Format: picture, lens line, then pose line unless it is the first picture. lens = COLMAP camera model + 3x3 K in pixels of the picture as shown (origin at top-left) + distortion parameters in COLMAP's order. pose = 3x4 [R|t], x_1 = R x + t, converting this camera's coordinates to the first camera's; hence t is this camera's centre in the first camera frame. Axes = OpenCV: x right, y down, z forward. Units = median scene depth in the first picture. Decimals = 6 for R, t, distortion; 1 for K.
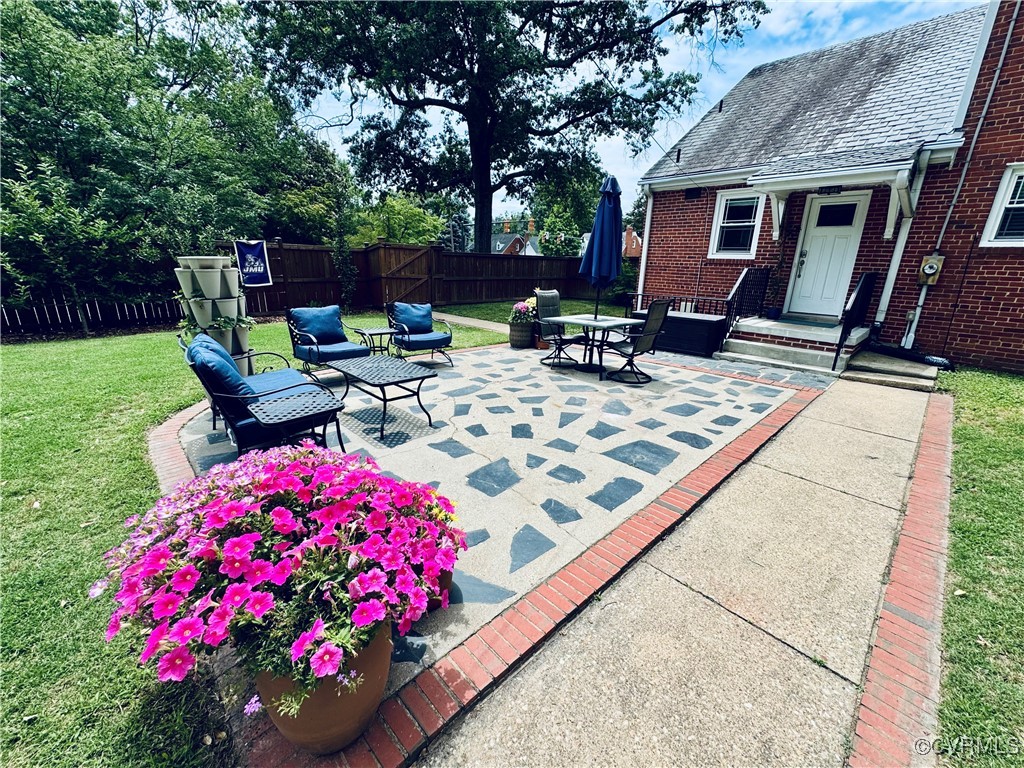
lens RADIAL K [[405.7, 0, 510.4], [0, 405.7, 387.2], [0, 0, 1]] dist [-0.000833, -0.000105]
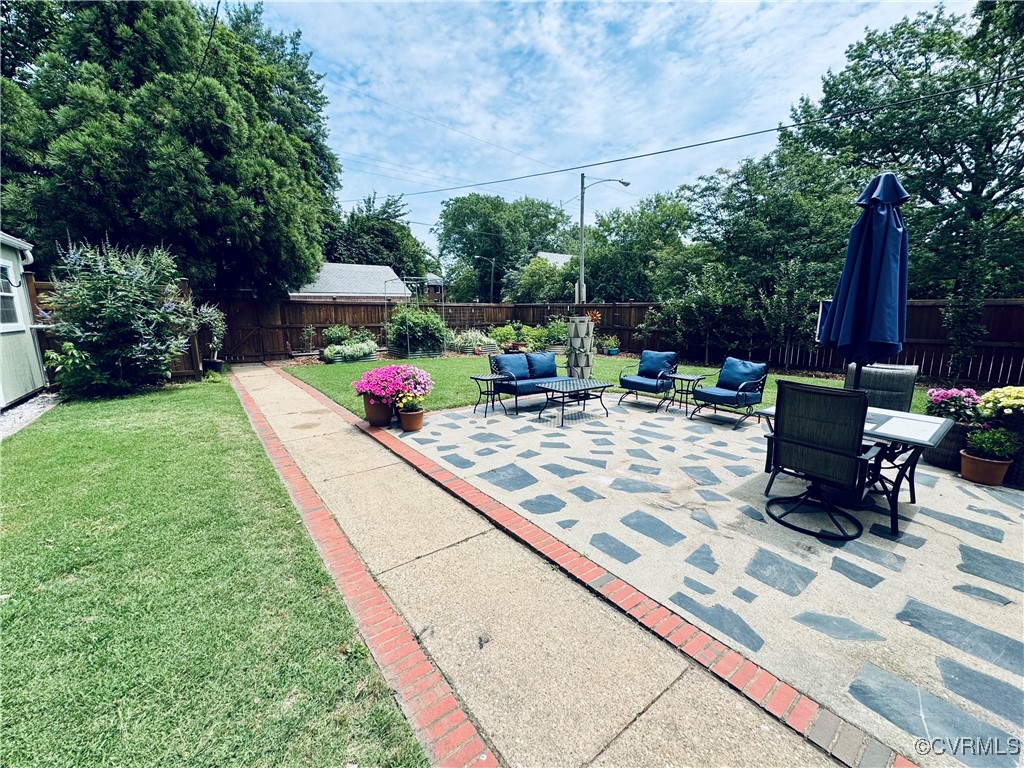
lens RADIAL K [[411.2, 0, 514.2], [0, 411.2, 379.7], [0, 0, 1]] dist [0.000749, 0.000264]
pose [[-0.095399, 0.142478, -0.985190, 1.164833], [-0.294346, 0.941409, 0.164649, -0.237636], [0.950926, 0.305694, -0.047871, 0.784489]]
